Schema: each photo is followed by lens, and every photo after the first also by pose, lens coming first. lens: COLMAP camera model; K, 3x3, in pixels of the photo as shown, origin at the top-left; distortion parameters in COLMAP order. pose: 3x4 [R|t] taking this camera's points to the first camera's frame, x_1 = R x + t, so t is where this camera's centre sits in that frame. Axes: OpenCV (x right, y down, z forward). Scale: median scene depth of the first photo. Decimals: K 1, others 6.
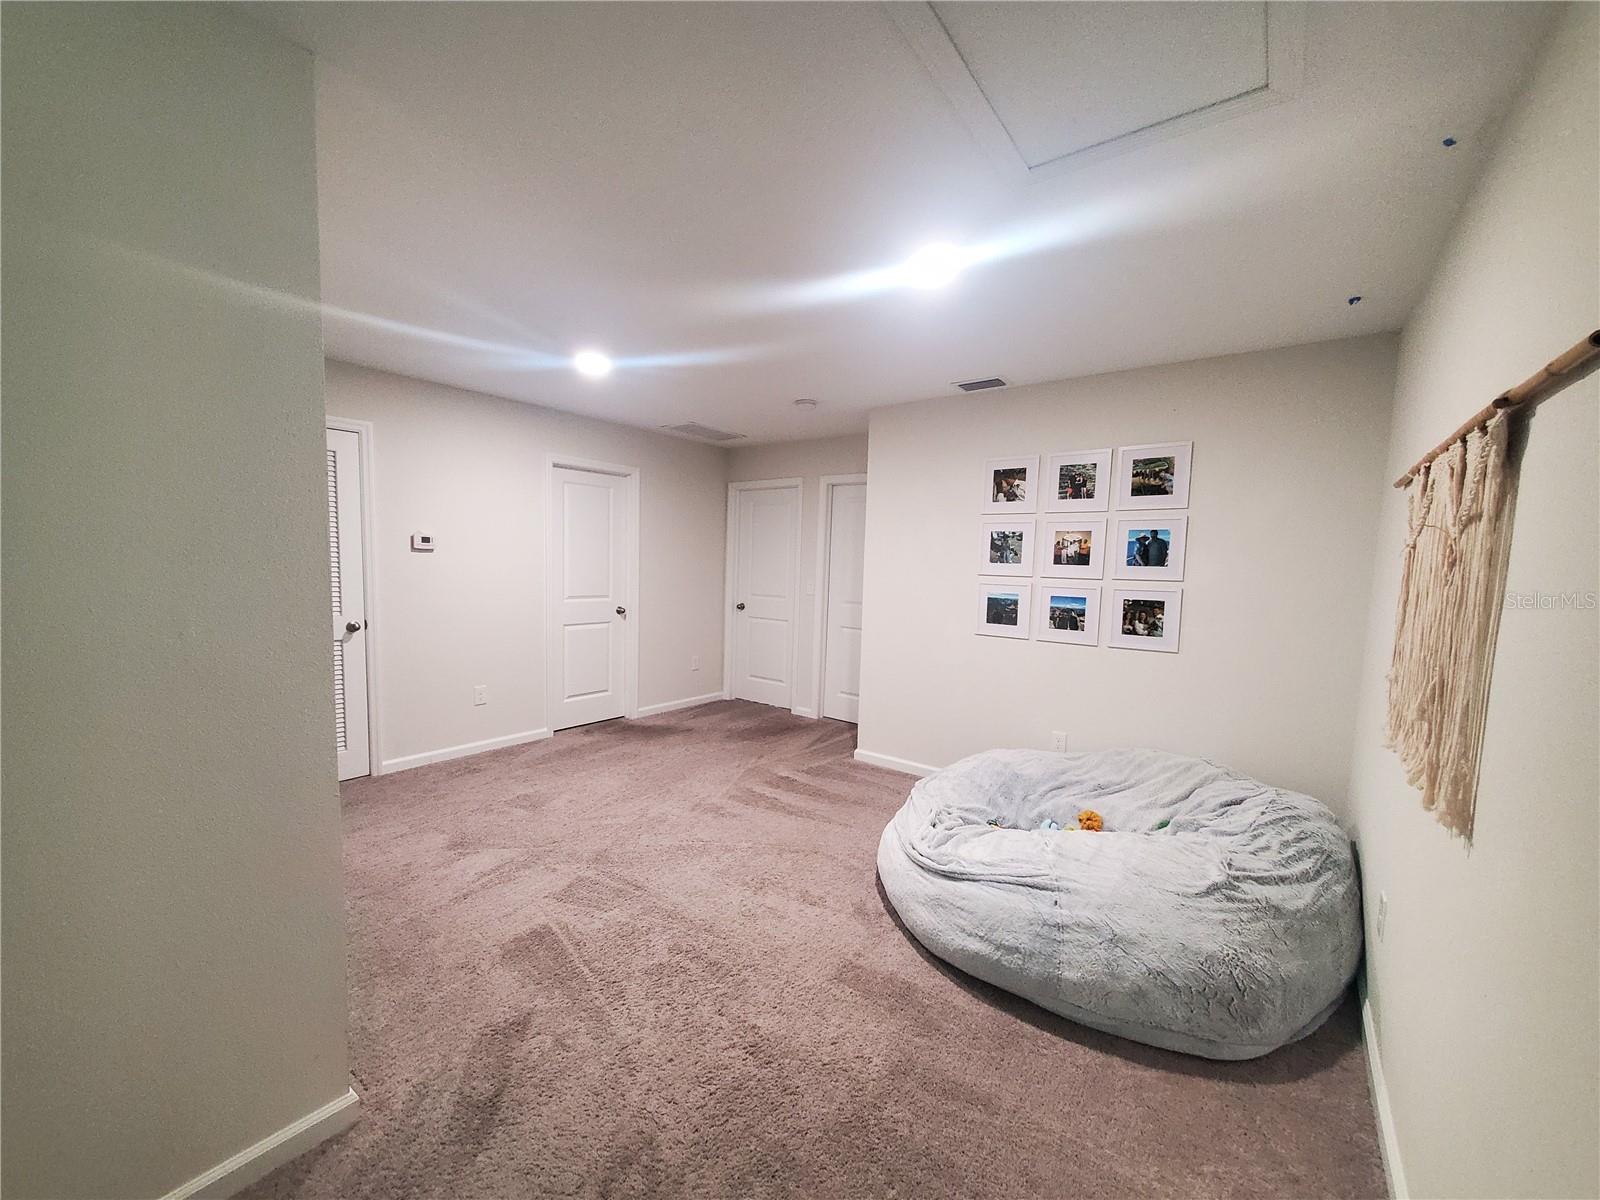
lens RADIAL K [[627.6, 0, 792.2], [0, 627.6, 612.6], [0, 0, 1]] dist [-0.000908, -0.000020]
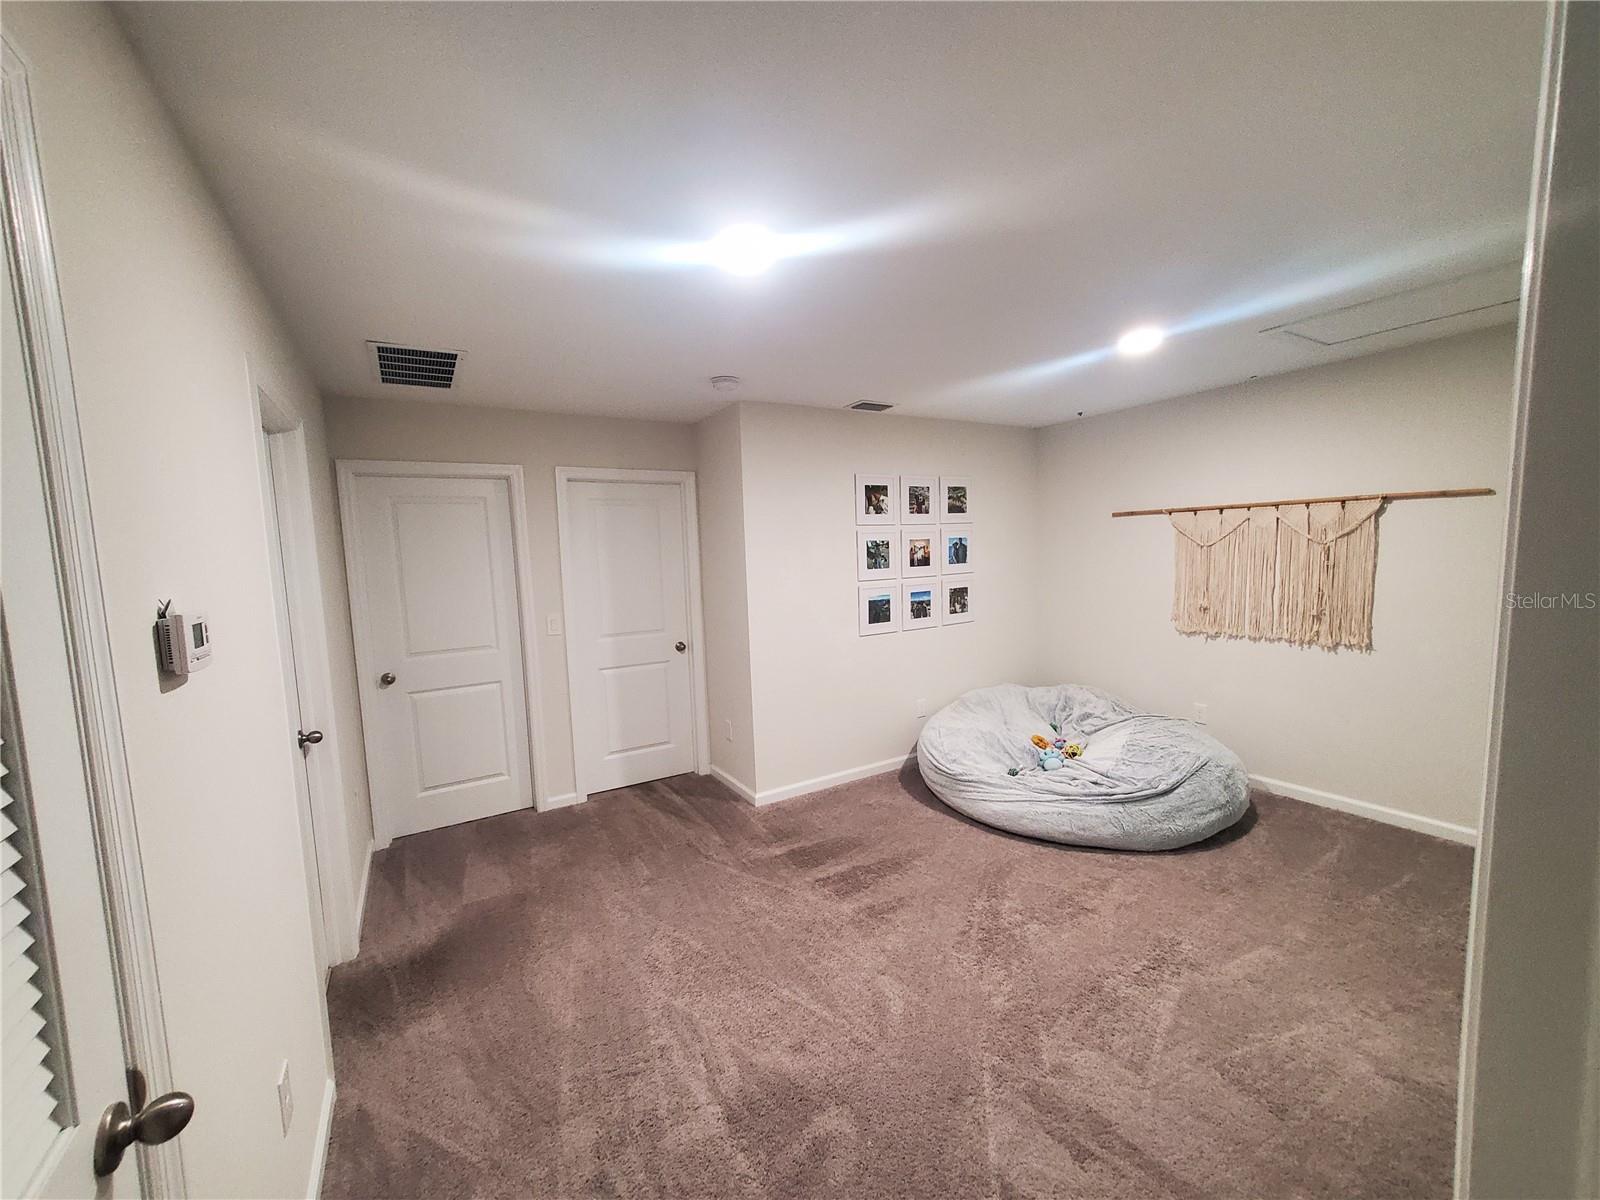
lens RADIAL K [[627.6, 0, 792.2], [0, 627.6, 612.6], [0, 0, 1]] dist [-0.000908, -0.000020]
pose [[0.357389, -0.128152, 0.925122, -0.811004], [0.127797, 0.987934, 0.087483, -0.125284], [-0.925171, 0.086963, 0.369455, 0.770303]]
